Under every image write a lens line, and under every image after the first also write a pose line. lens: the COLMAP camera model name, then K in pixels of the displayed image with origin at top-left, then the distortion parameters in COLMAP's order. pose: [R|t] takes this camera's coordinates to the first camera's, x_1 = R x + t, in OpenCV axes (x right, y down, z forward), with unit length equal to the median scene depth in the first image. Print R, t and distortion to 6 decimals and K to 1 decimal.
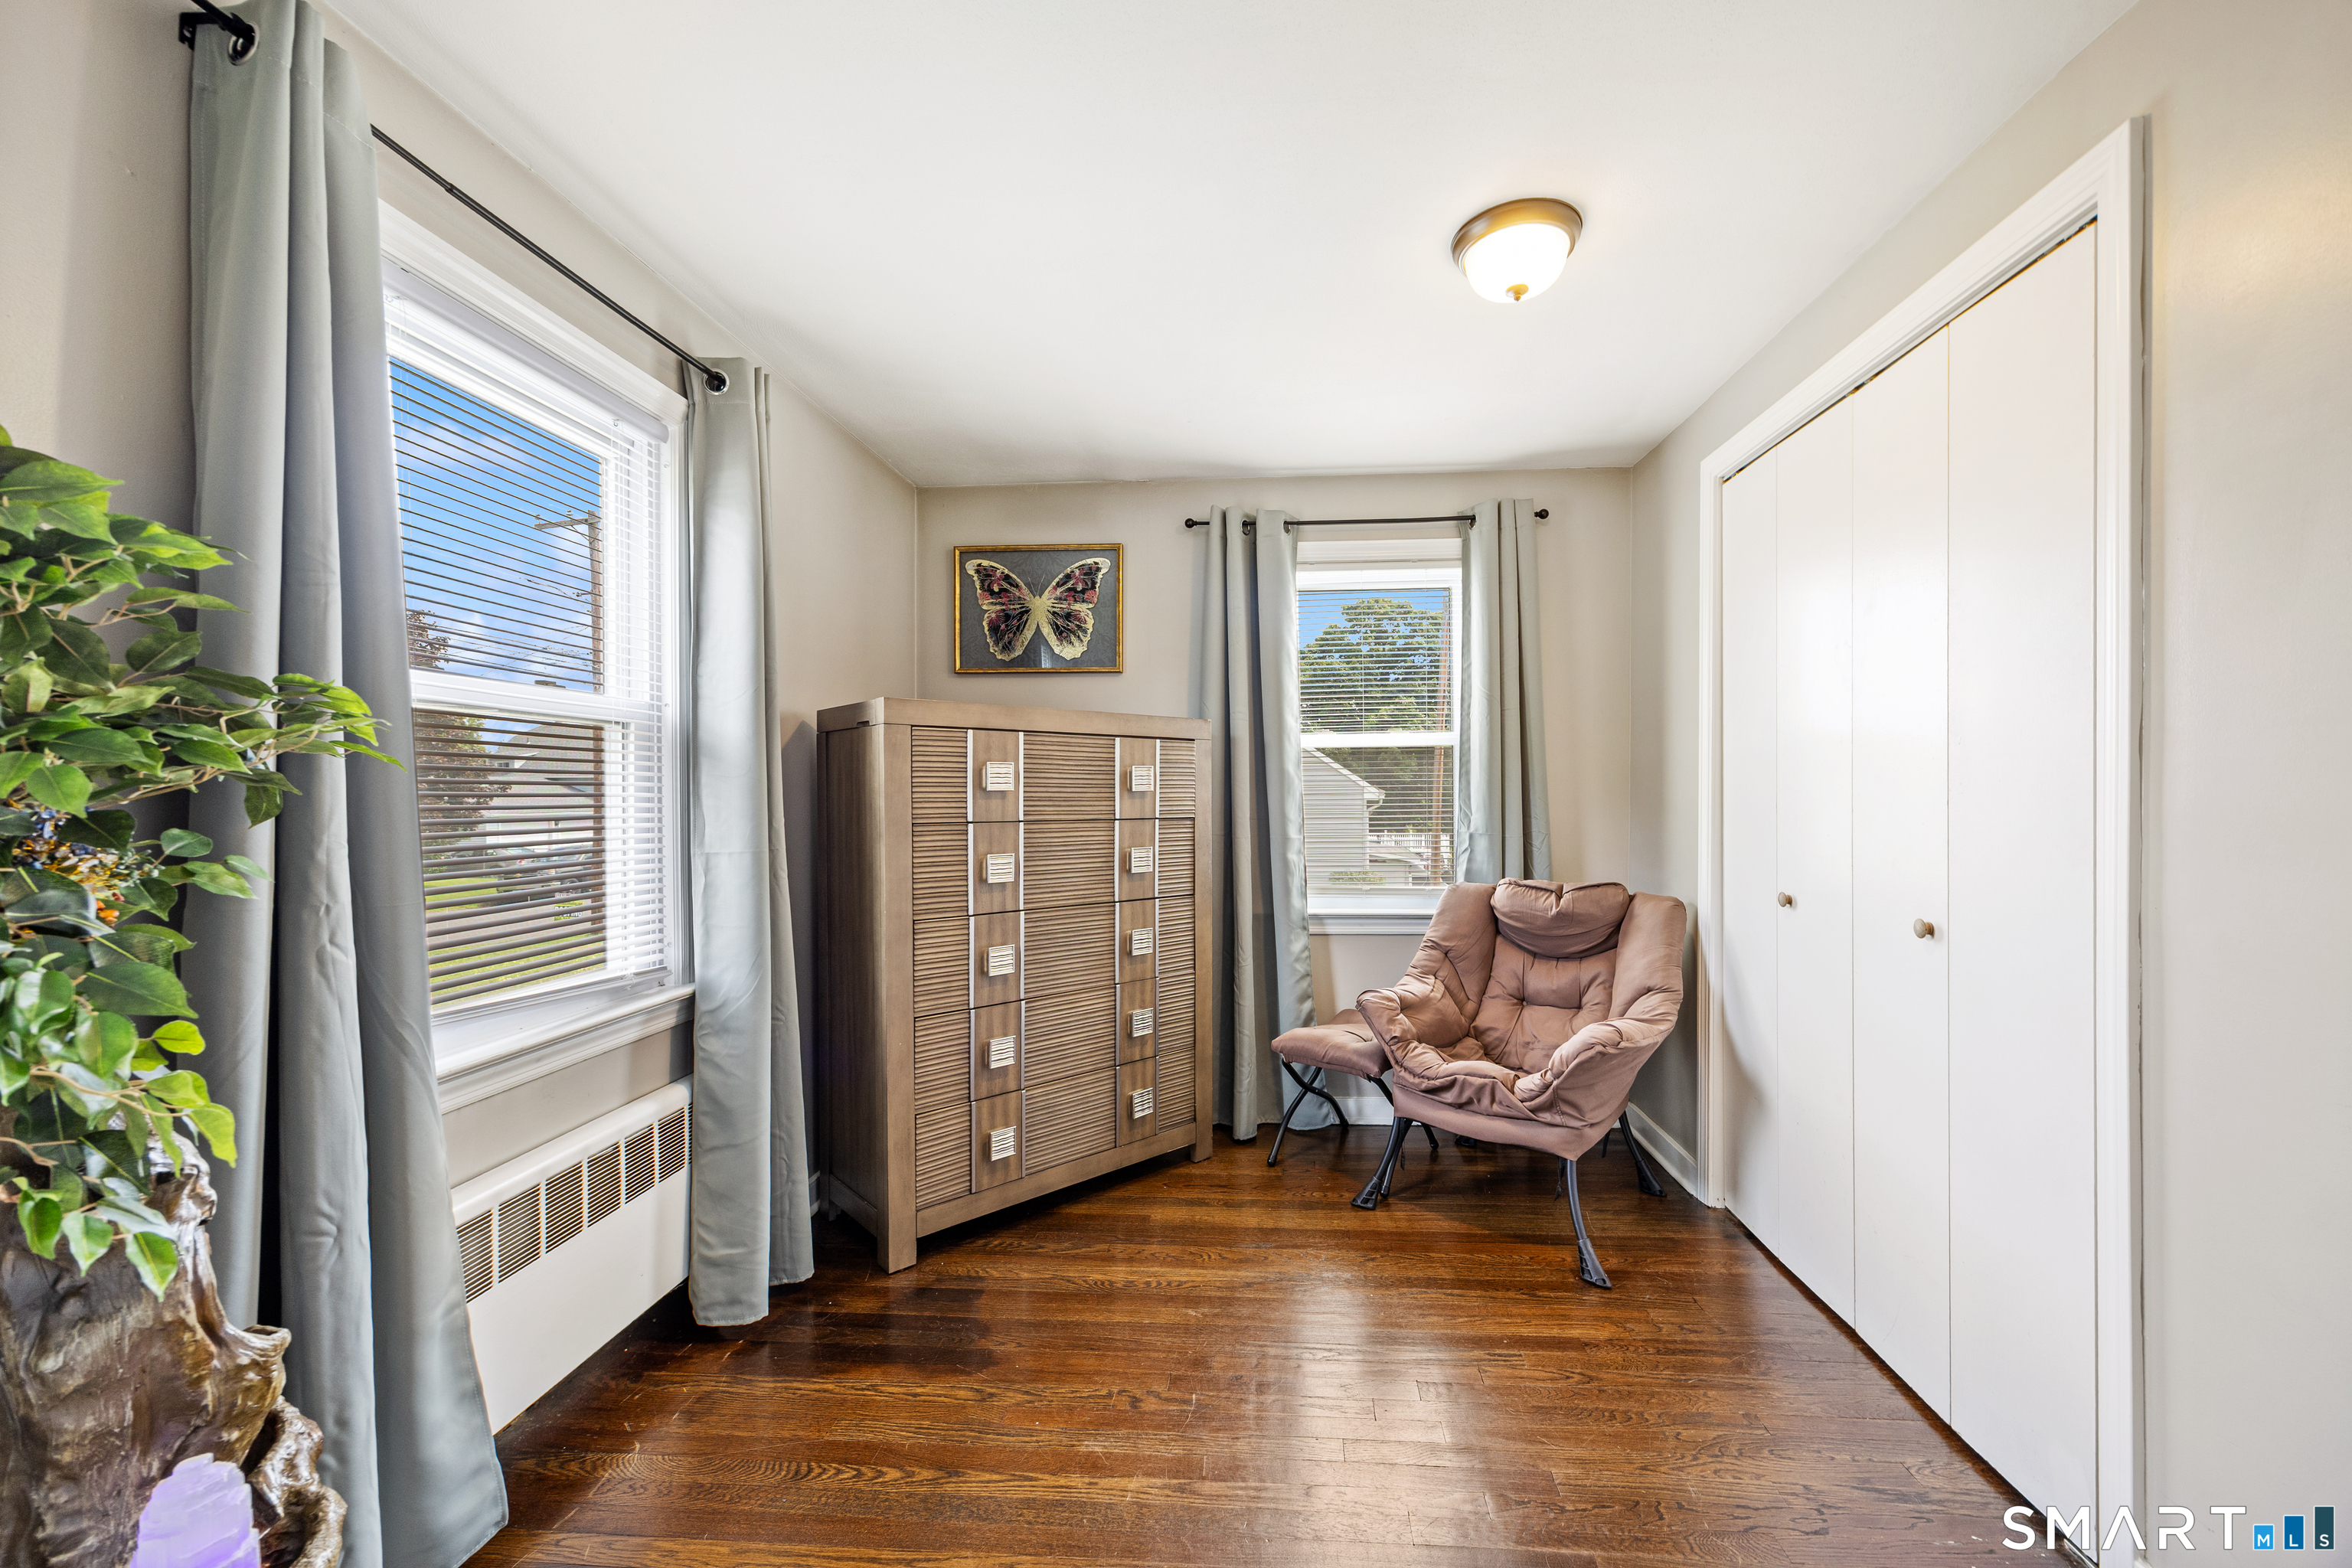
lens RADIAL K [[916.7, 0, 1195.0], [0, 916.7, 790.6], [0, 0, 1]] dist [0.003064, 0.000171]
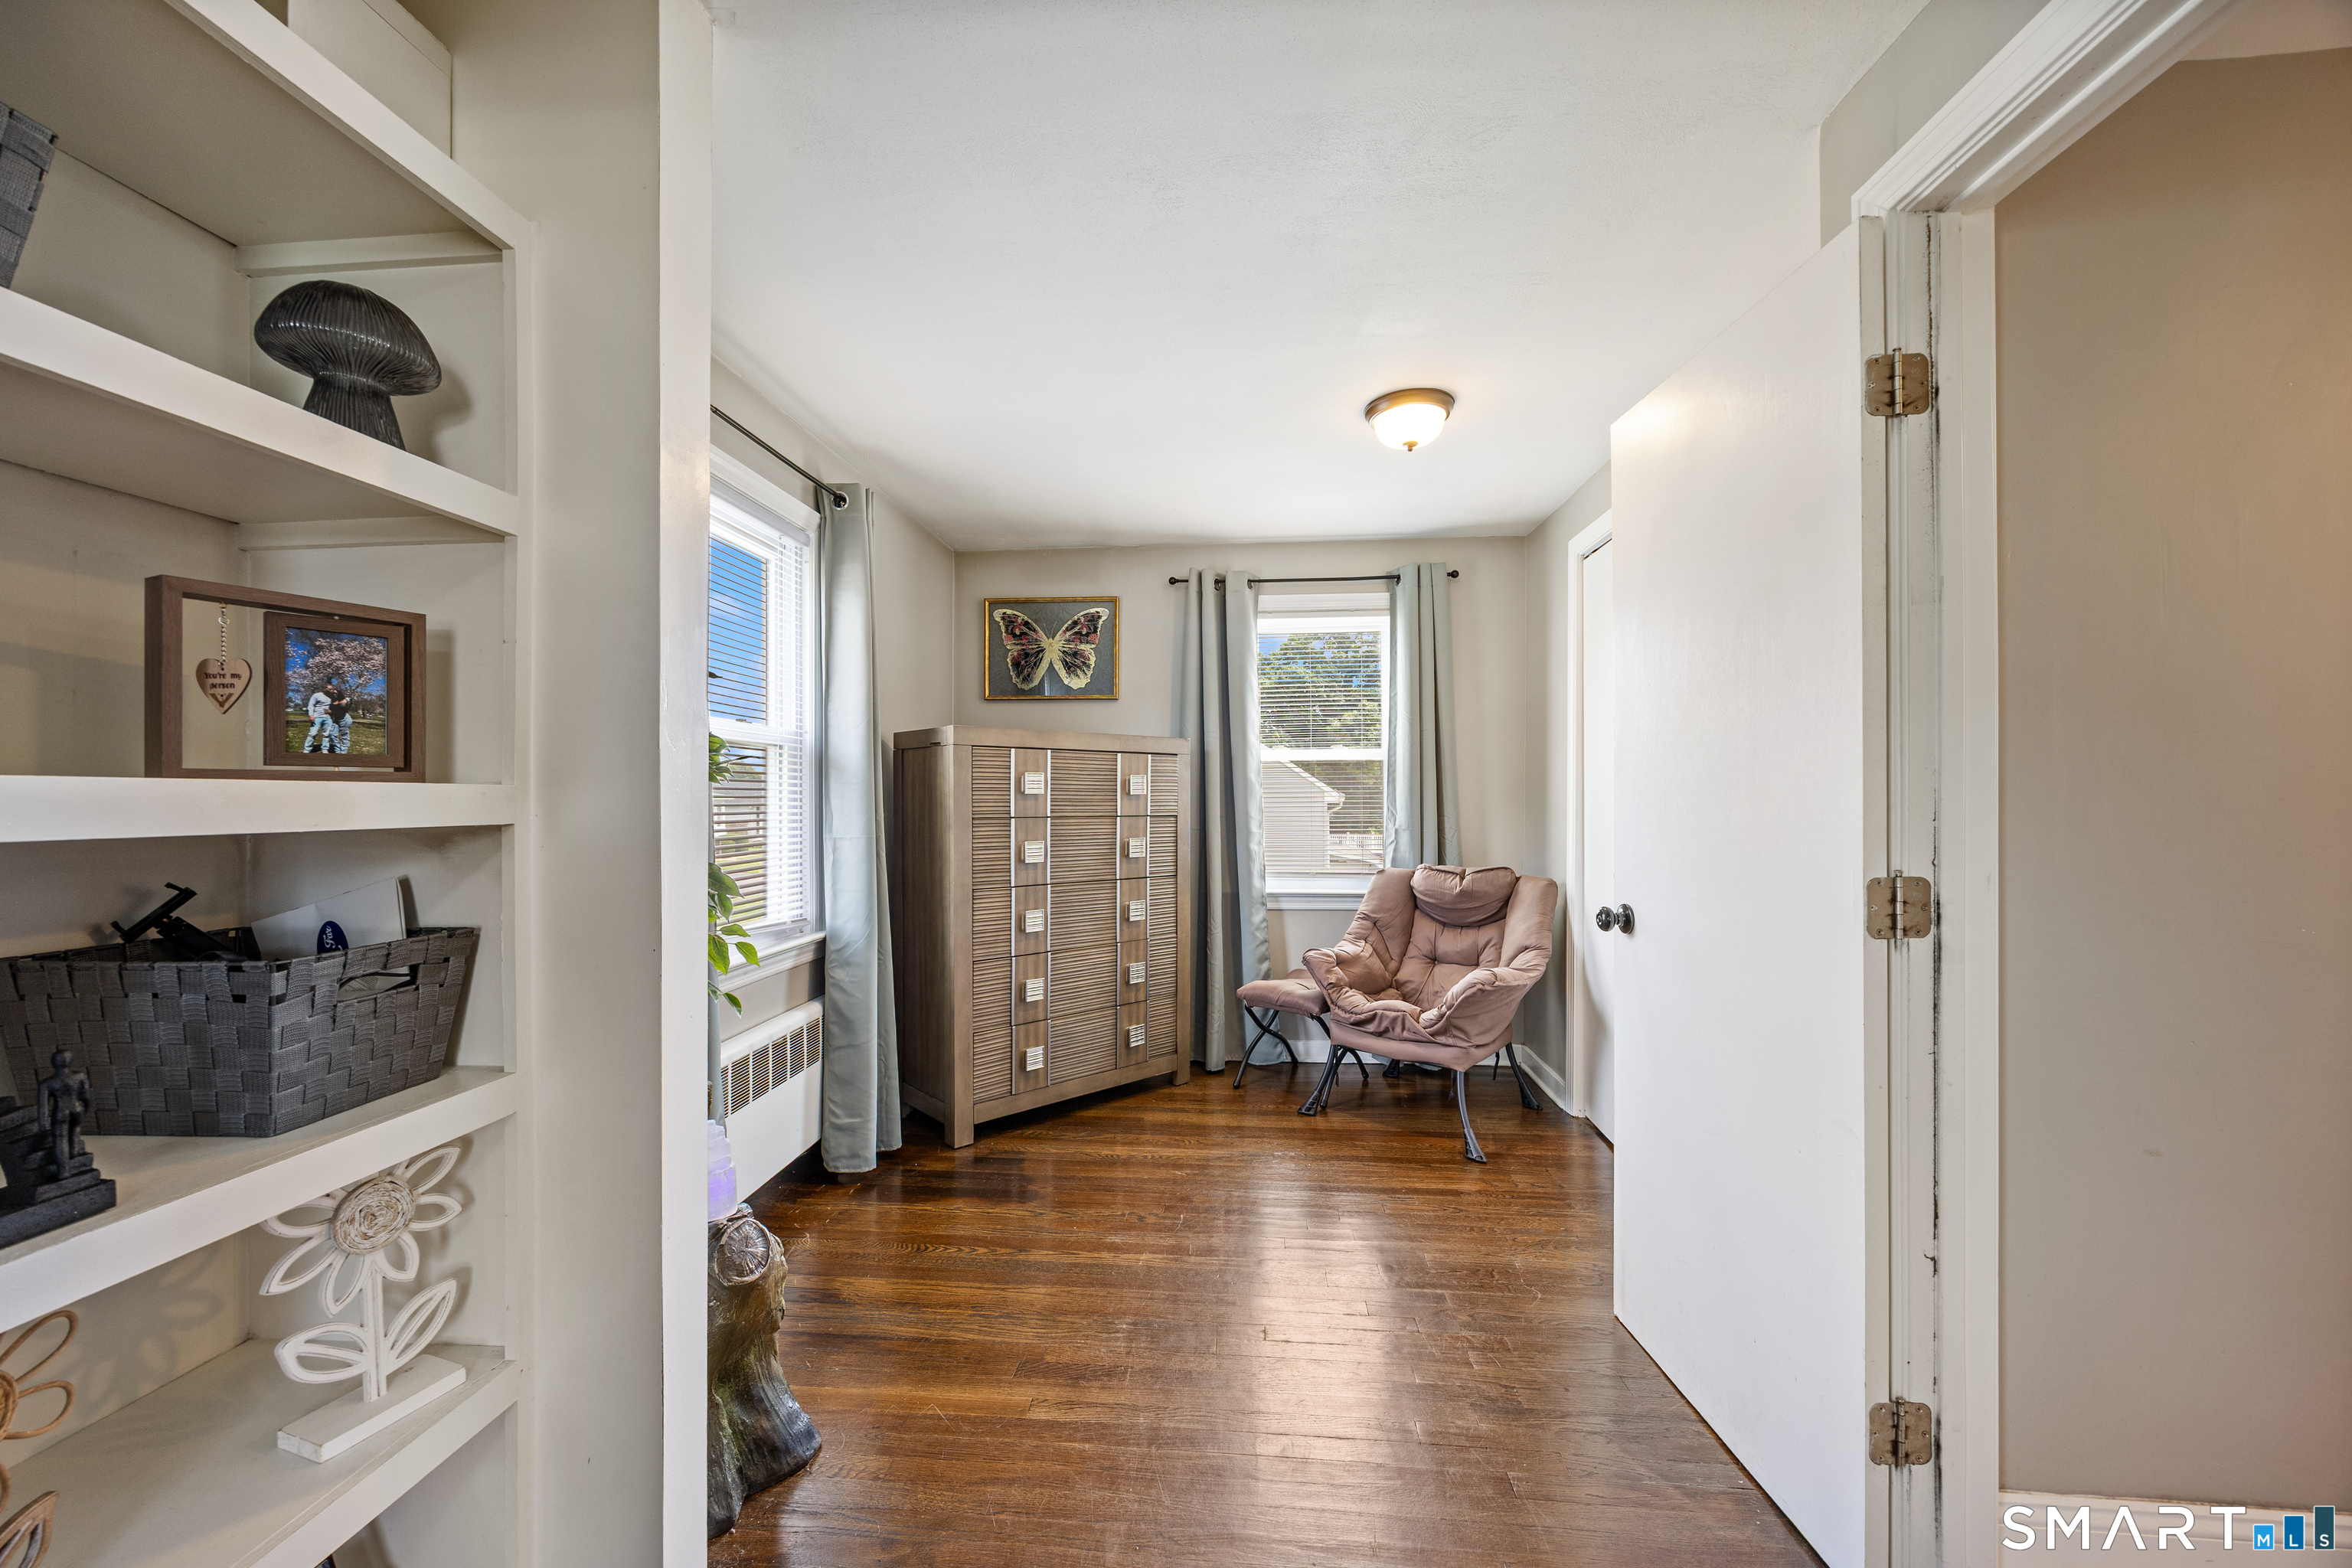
lens RADIAL K [[916.7, 0, 1154.4], [0, 916.7, 791.6], [0, 0, 1]] dist [0.003064, 0.000171]
pose [[0.999964, 0.003318, -0.007750, -0.024521], [-0.003329, 0.999993, -0.001461, -0.001846], [0.007745, 0.001486, 0.999969, -0.308542]]
